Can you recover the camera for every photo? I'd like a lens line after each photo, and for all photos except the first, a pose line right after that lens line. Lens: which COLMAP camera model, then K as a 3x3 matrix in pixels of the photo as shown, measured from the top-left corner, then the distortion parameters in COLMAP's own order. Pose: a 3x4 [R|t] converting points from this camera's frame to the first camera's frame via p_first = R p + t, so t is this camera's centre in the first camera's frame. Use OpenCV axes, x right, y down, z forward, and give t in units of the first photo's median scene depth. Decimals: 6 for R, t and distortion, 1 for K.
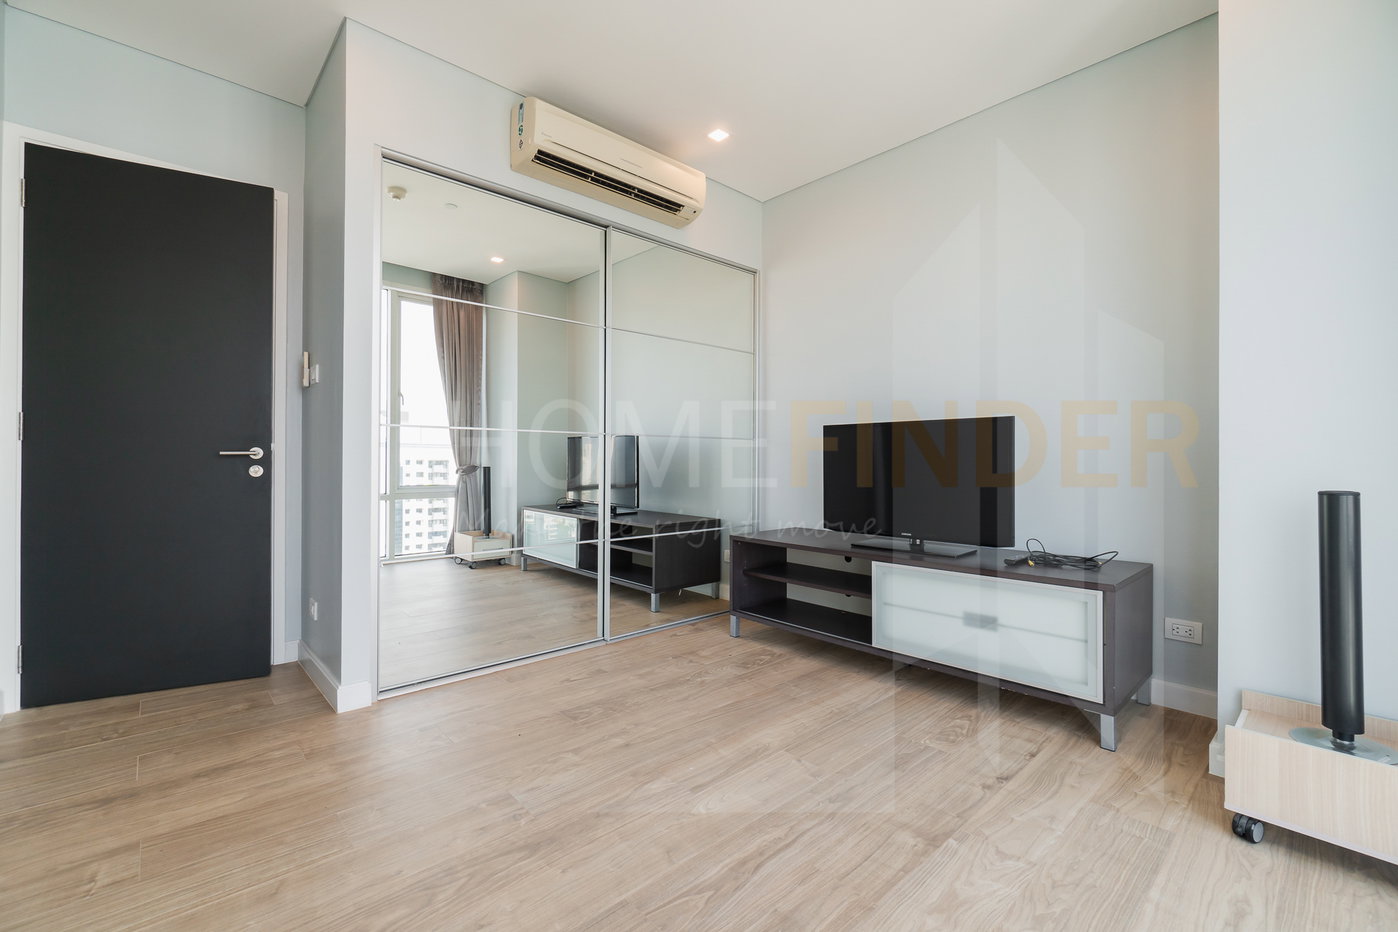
lens RADIAL K [[602.6, 0, 690.9], [0, 602.6, 463.8], [0, 0, 1]] dist [-0.008894, 0.000516]
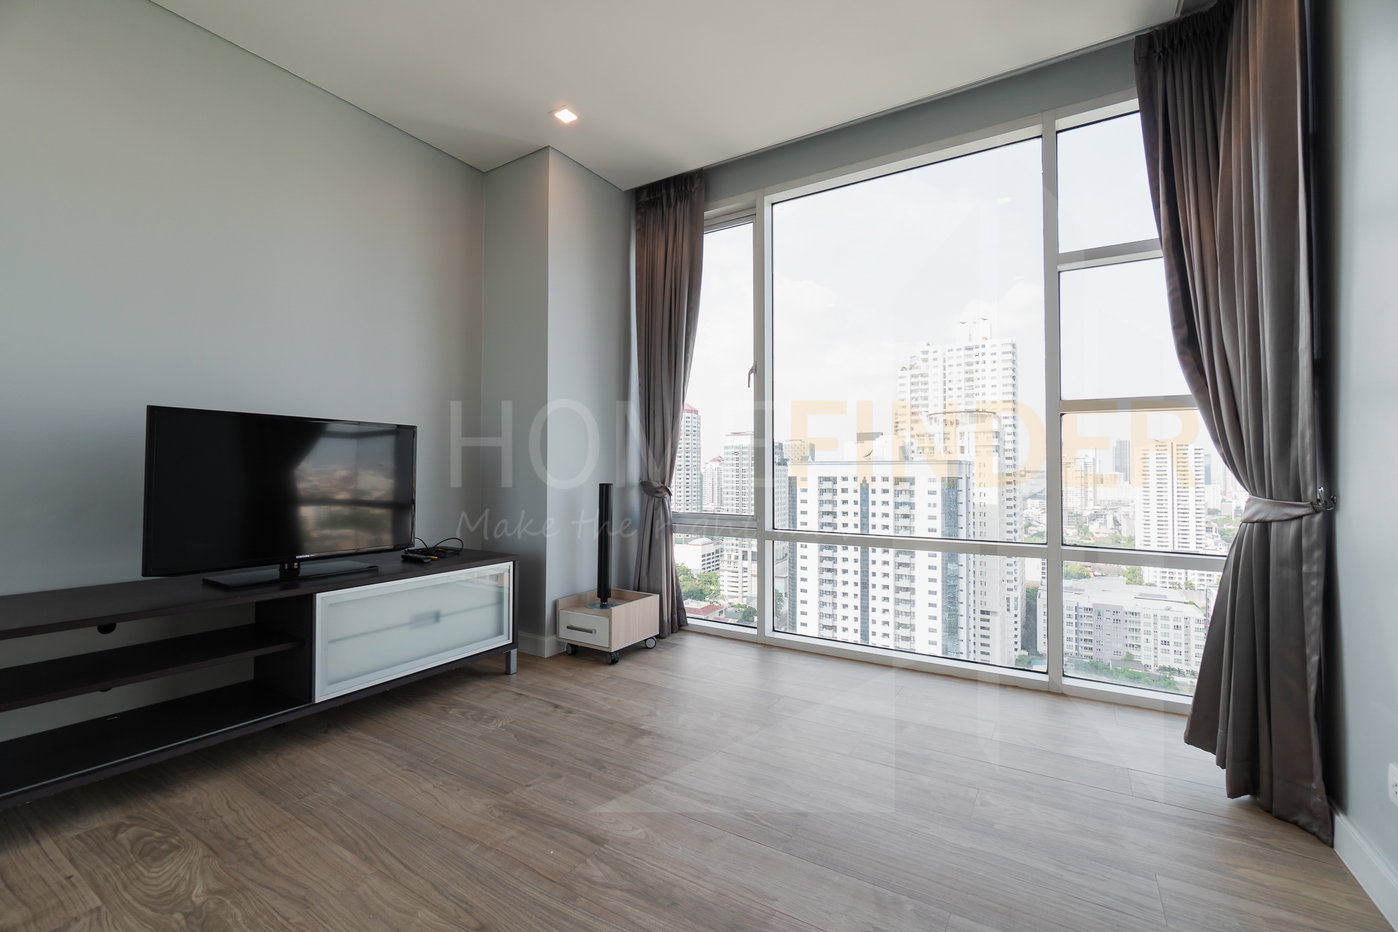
lens RADIAL K [[602.6, 0, 690.9], [0, 602.6, 463.8], [0, 0, 1]] dist [-0.008894, 0.000516]
pose [[-0.294425, 0.009422, 0.955628, -0.772518], [-0.010006, 0.999866, -0.012941, -0.006805], [-0.955622, -0.013372, -0.294291, 0.990500]]
